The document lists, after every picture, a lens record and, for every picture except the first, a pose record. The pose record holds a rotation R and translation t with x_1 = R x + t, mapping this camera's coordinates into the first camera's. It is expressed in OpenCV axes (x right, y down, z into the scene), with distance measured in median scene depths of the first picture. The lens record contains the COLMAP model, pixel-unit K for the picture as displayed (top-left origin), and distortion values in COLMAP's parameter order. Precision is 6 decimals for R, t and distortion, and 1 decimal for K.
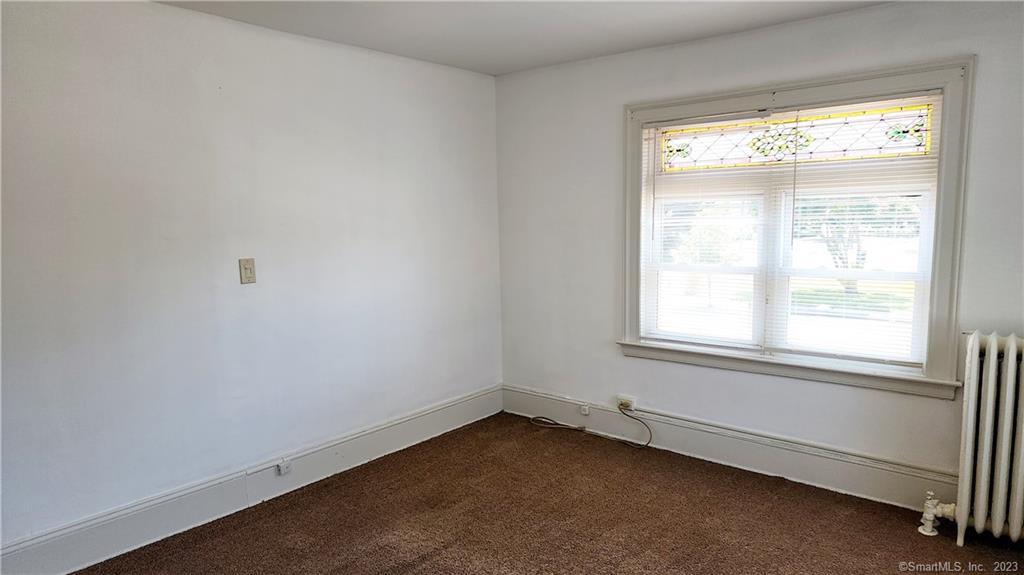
lens RADIAL K [[689.9, 0, 513.2], [0, 689.9, 284.2], [0, 0, 1]] dist [0.129201, -0.116510]
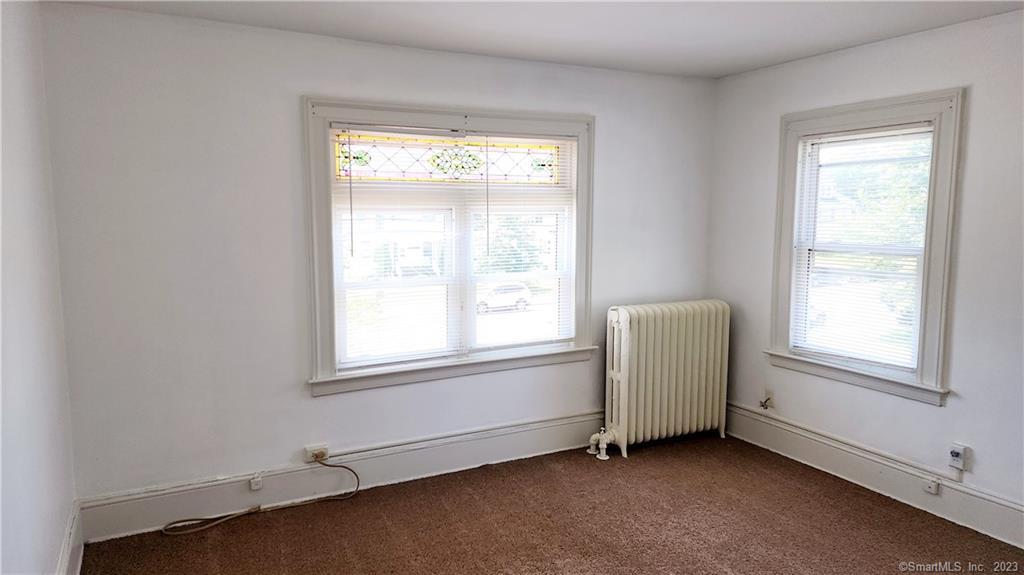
lens RADIAL K [[689.9, 0, 513.2], [0, 689.9, 284.2], [0, 0, 1]] dist [0.129201, -0.116510]
pose [[0.379628, -0.074589, 0.922128, -0.575232], [0.097632, 0.994409, 0.040242, -0.046681], [-0.919973, 0.074752, 0.384788, 0.505235]]
